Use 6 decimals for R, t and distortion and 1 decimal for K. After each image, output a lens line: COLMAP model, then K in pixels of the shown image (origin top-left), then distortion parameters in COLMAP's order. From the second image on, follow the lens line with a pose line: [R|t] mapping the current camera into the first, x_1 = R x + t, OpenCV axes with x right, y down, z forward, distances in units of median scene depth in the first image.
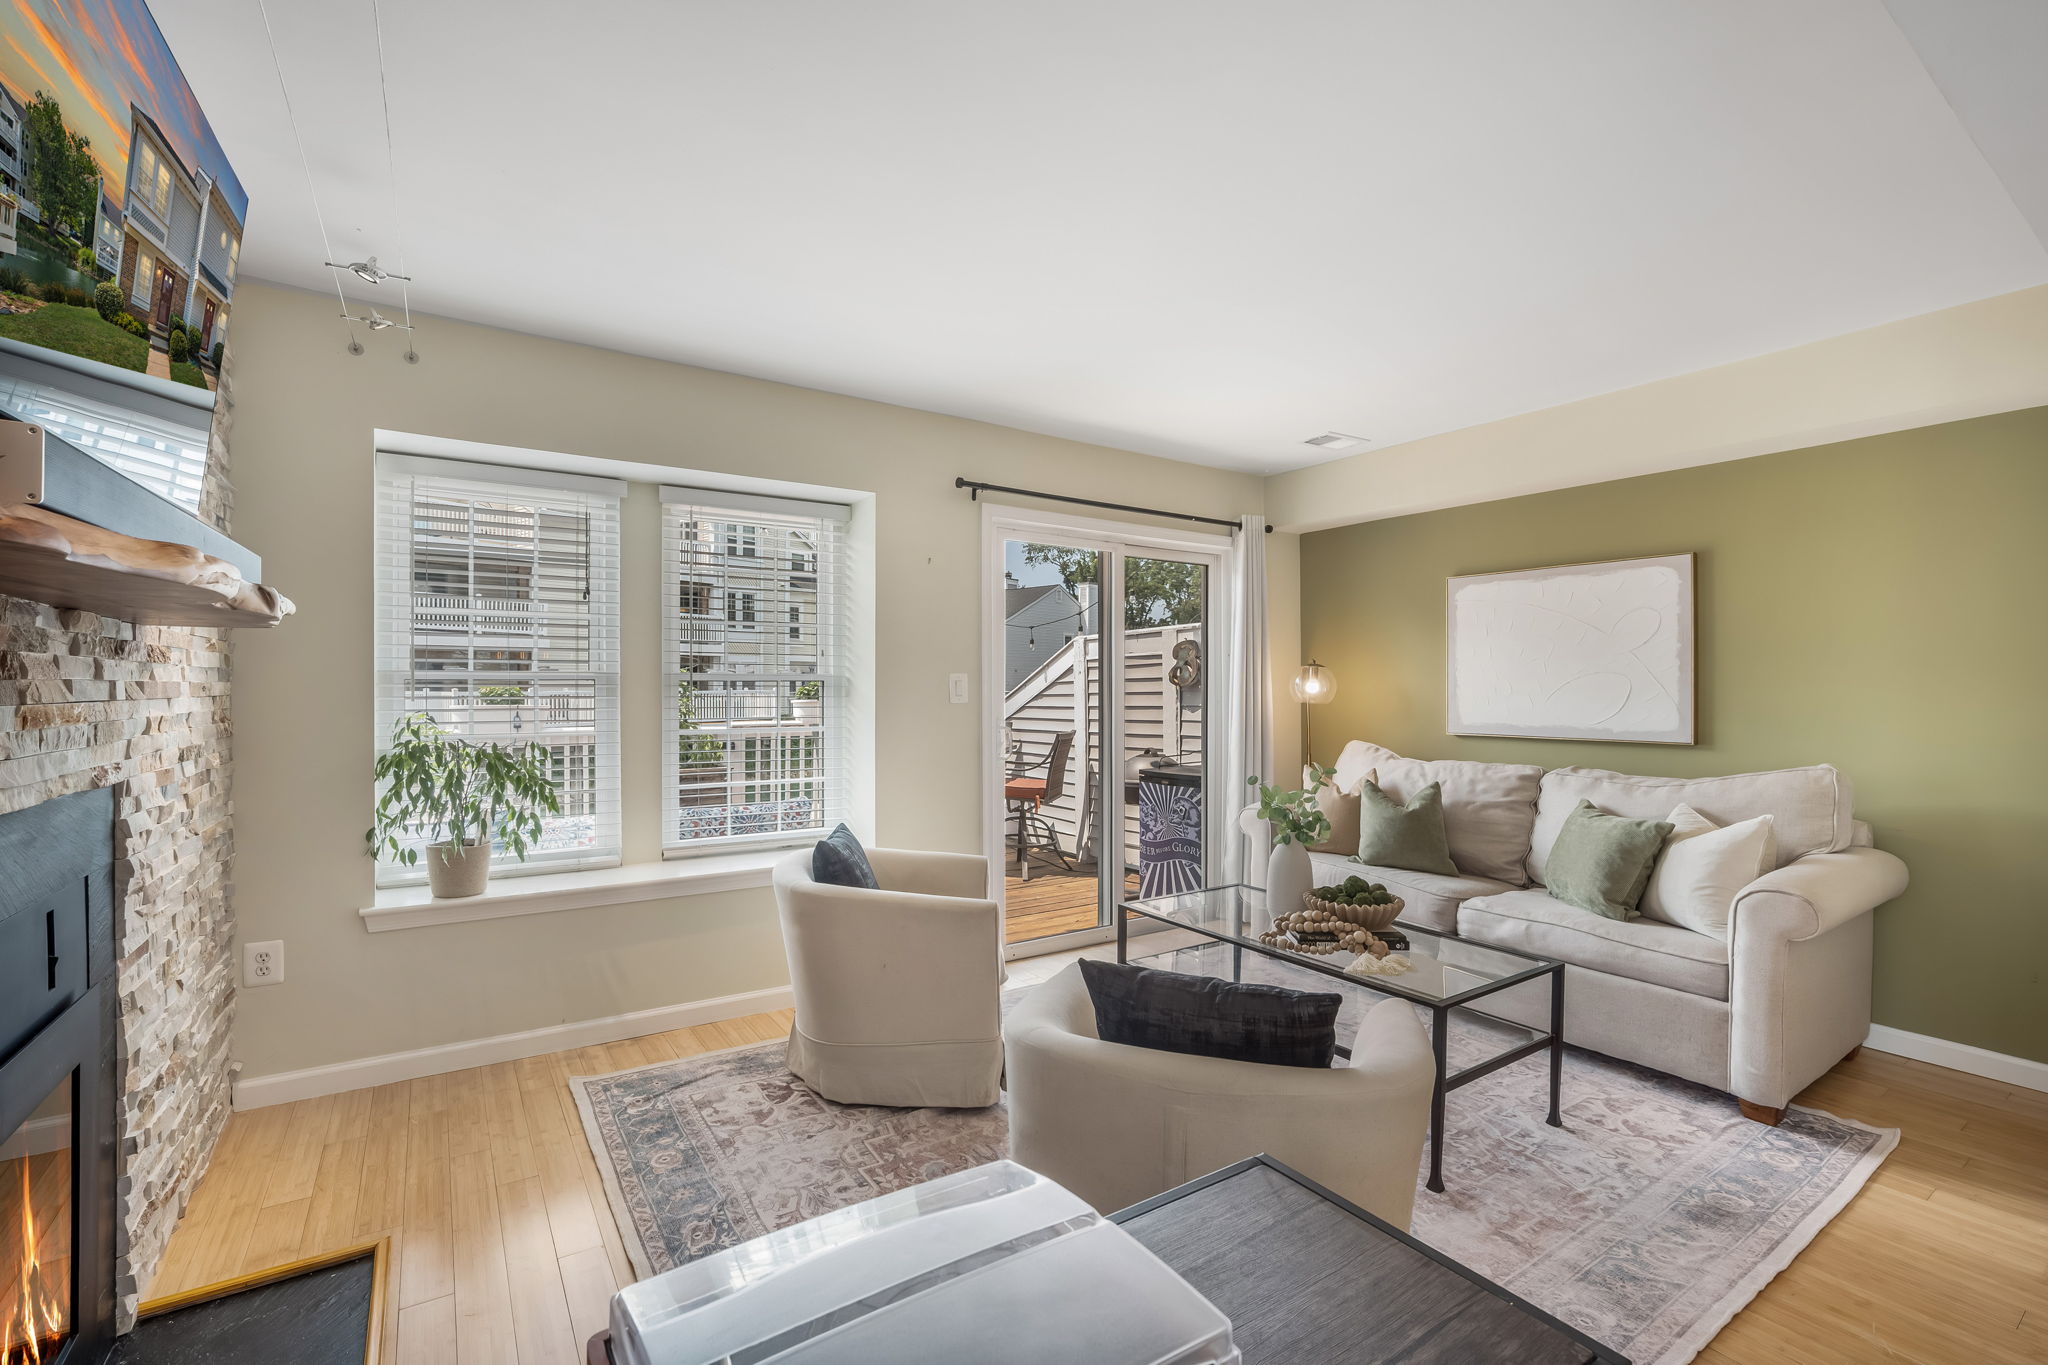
lens RADIAL K [[881.2, 0, 1017.3], [0, 881.2, 686.4], [0, 0, 1]] dist [-0.031705, 0.009633]
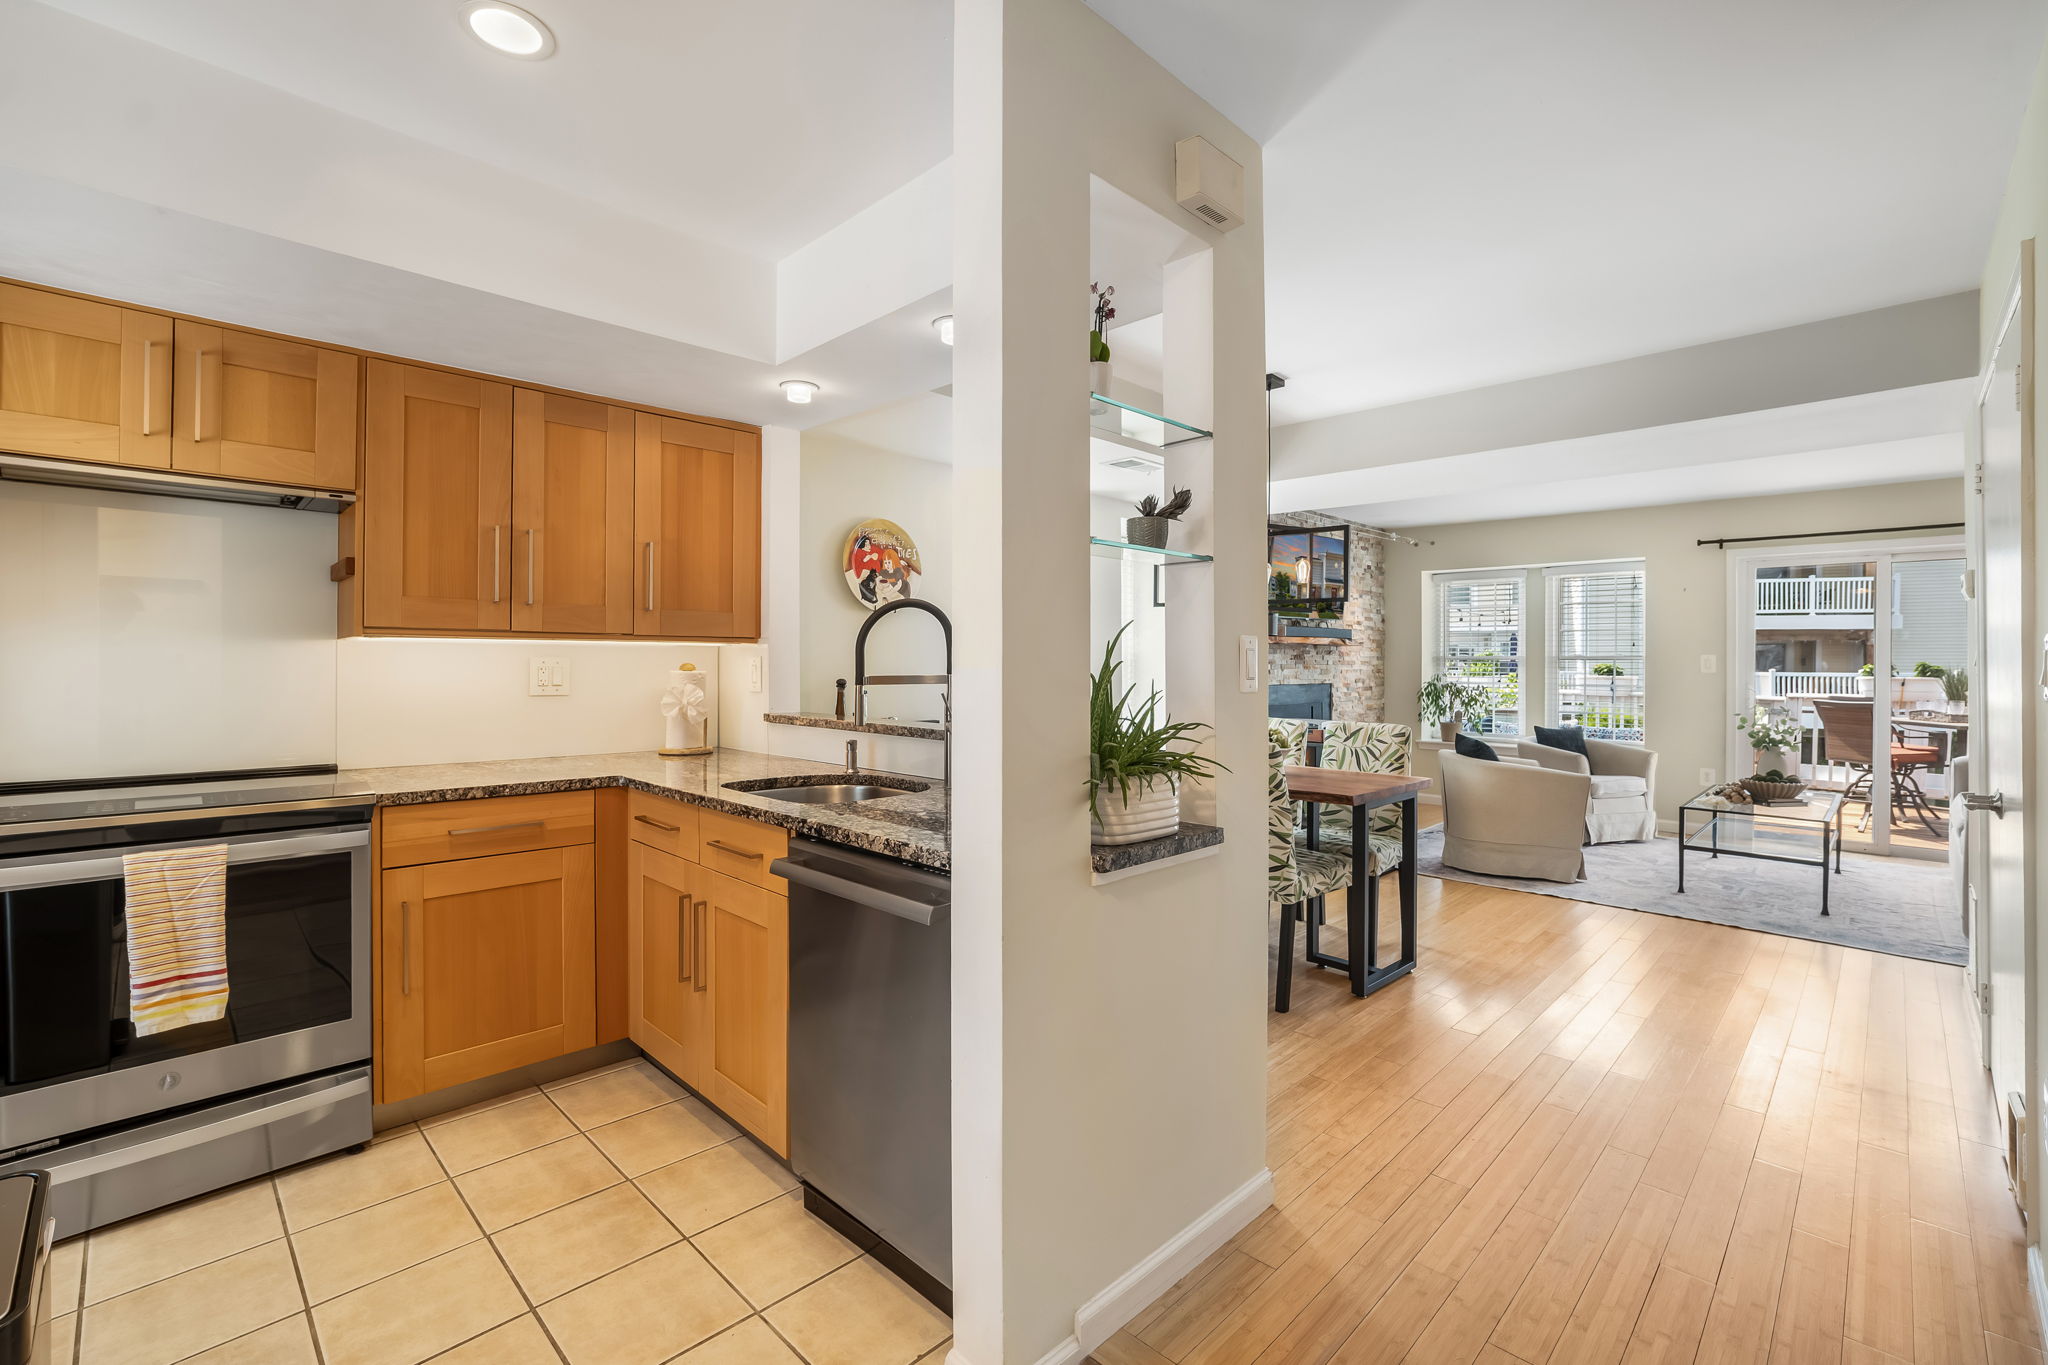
lens RADIAL K [[881.2, 0, 1022.8], [0, 881.2, 667.8], [0, 0, 1]] dist [-0.031705, 0.009633]
pose [[0.181487, 0.004329, -0.983384, 1.788807], [-0.004720, 0.999983, 0.003531, 0.013399], [0.983382, 0.004001, 0.181505, -0.788646]]
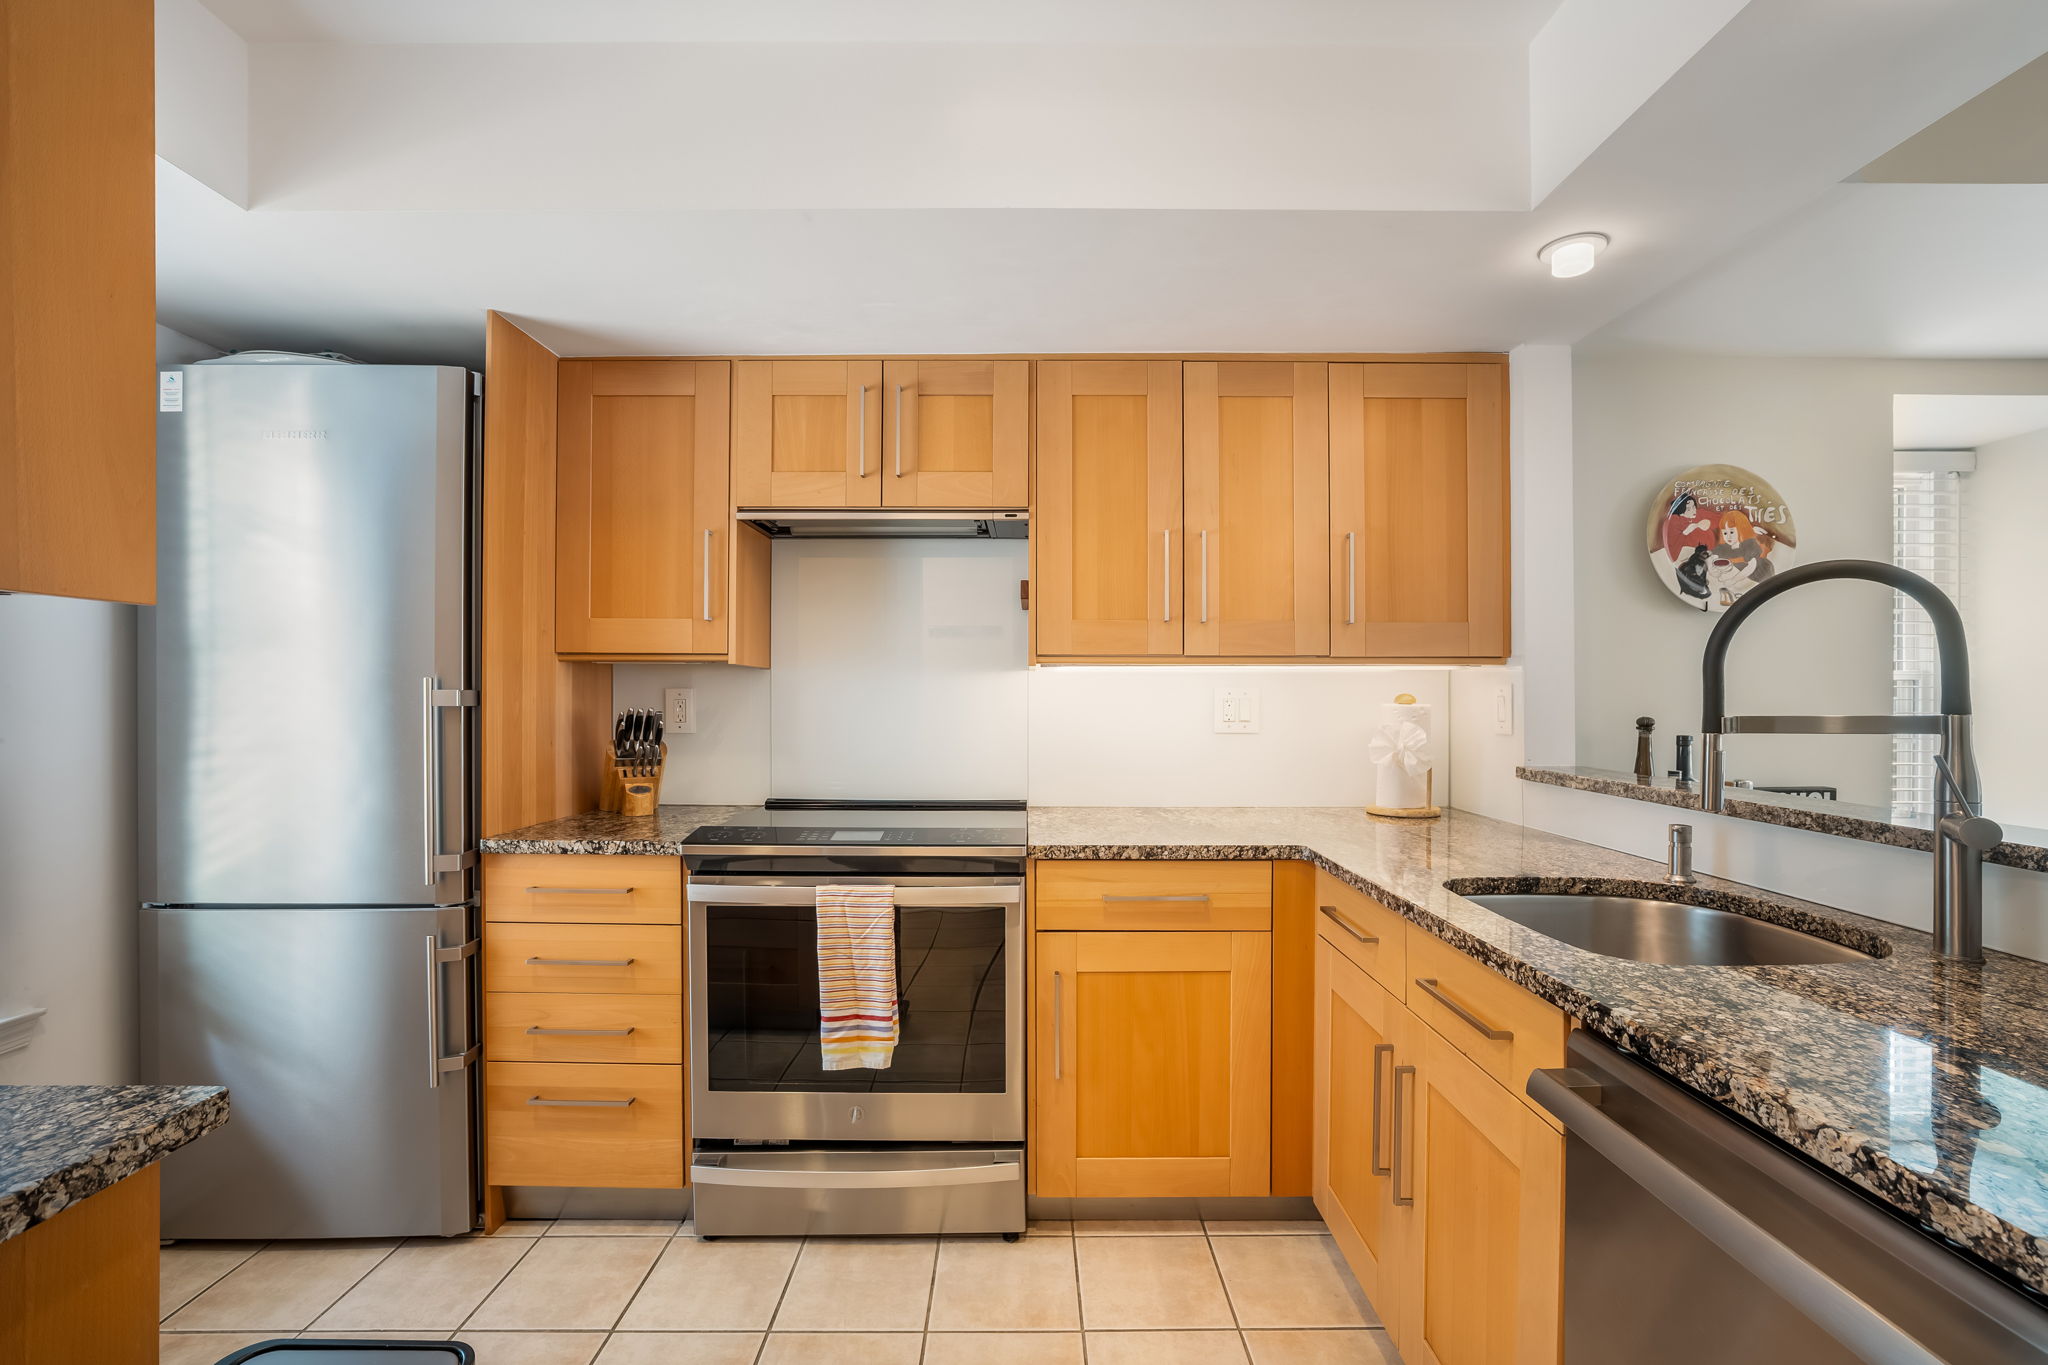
lens RADIAL K [[881.2, 0, 1030.9], [0, 881.2, 696.8], [0, 0, 1]] dist [-0.031705, 0.009633]
pose [[-0.573419, 0.000570, -0.819262, 1.483011], [-0.000924, 0.999999, 0.001342, 0.015428], [0.819262, 0.001527, -0.573418, -0.820896]]
